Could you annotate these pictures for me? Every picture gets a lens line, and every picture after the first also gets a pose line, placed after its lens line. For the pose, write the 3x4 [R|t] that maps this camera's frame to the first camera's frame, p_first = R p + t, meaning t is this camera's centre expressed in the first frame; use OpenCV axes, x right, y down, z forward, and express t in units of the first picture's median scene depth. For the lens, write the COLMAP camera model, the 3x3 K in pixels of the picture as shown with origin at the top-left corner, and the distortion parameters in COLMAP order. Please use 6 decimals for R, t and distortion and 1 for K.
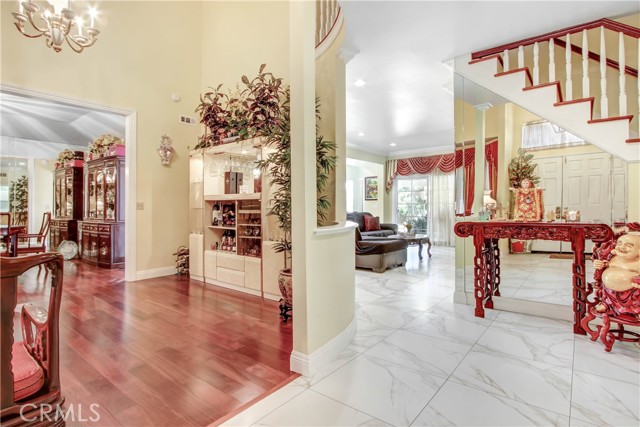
lens RADIAL K [[328.7, 0, 320.7], [0, 328.7, 199.8], [0, 0, 1]] dist [-0.001831, -0.000258]
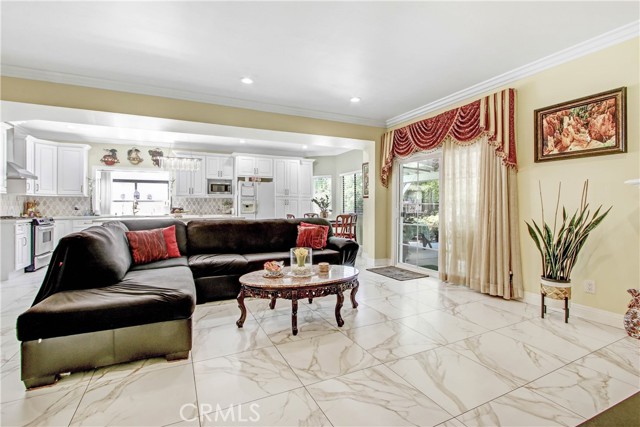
lens RADIAL K [[299.8, 0, 316.6], [0, 299.8, 204.8], [0, 0, 1]] dist [-0.017823, 0.000198]
pose [[0.894509, 0.003443, -0.447037, 0.983970], [0.007323, 0.999723, 0.022353, 0.001644], [0.446991, -0.023268, 0.894236, 1.245856]]
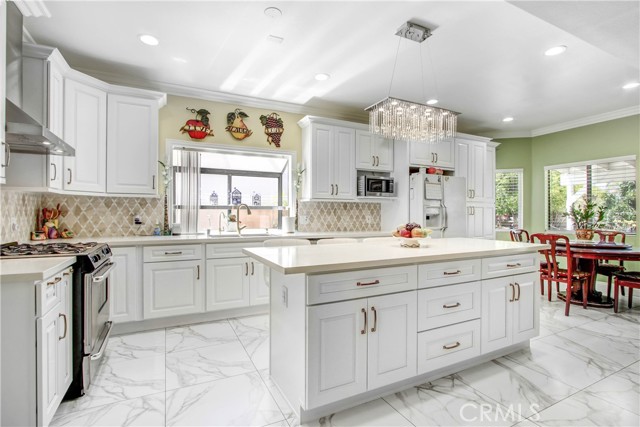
lens RADIAL K [[300.8, 0, 309.5], [0, 300.8, 211.8], [0, 0, 1]] dist [-0.014765, -0.000165]
pose [[0.899128, 0.007242, -0.437626, -0.332550], [0.001845, 0.999791, 0.020337, 0.007315], [0.437682, -0.019093, 0.898927, 1.629159]]
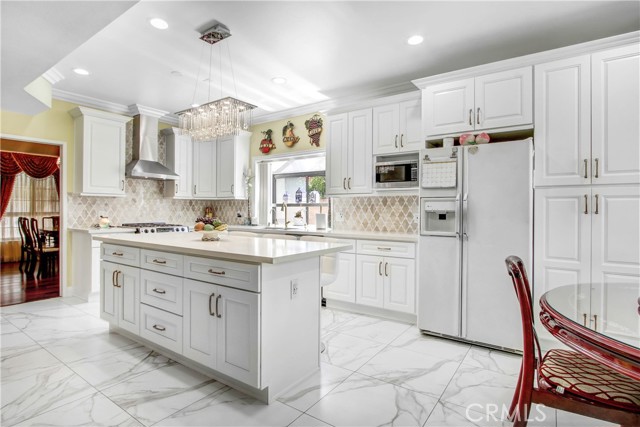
lens RADIAL K [[330.0, 0, 330.0], [0, 330.0, 209.3], [0, 0, 1]] dist [-0.019775, -0.000080]
pose [[0.072263, 0.005260, -0.997372, 0.403567], [0.020019, 0.999777, 0.006723, 0.026371], [0.997185, -0.020452, 0.072142, 2.604283]]
